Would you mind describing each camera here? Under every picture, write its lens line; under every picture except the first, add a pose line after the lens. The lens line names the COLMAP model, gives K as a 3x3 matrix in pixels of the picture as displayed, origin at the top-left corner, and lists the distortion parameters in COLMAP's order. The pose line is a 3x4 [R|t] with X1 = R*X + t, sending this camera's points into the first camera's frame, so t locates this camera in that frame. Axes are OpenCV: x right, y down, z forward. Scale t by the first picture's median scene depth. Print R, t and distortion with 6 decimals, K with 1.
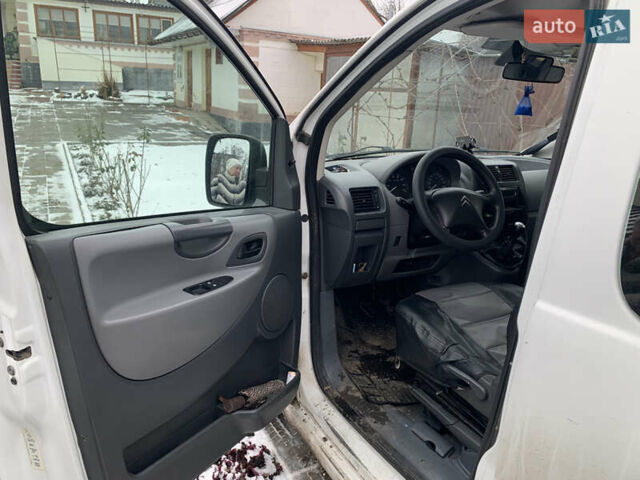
lens RADIAL K [[500.1, 0, 322.1], [0, 500.1, 237.4], [0, 0, 1]] dist [0.003407, 0.000909]
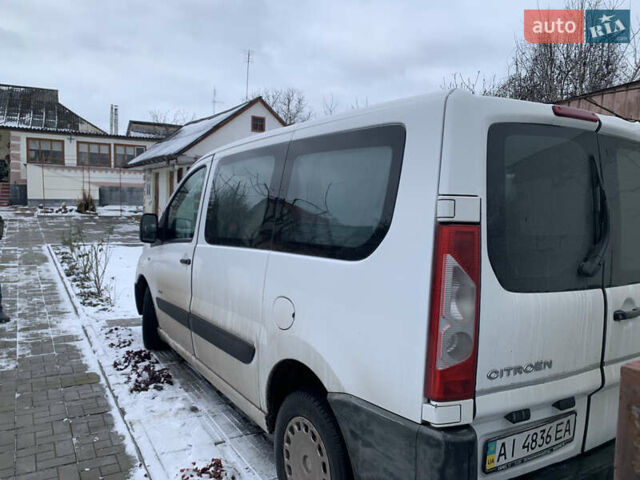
lens RADIAL K [[500.1, 0, 315.7], [0, 500.1, 240.6], [0, 0, 1]] dist [0.003407, 0.000909]
pose [[0.998890, -0.022829, 0.041194, 0.056335], [0.030974, 0.977326, -0.209462, 0.044776], [-0.035478, 0.210505, 0.976949, -0.137303]]
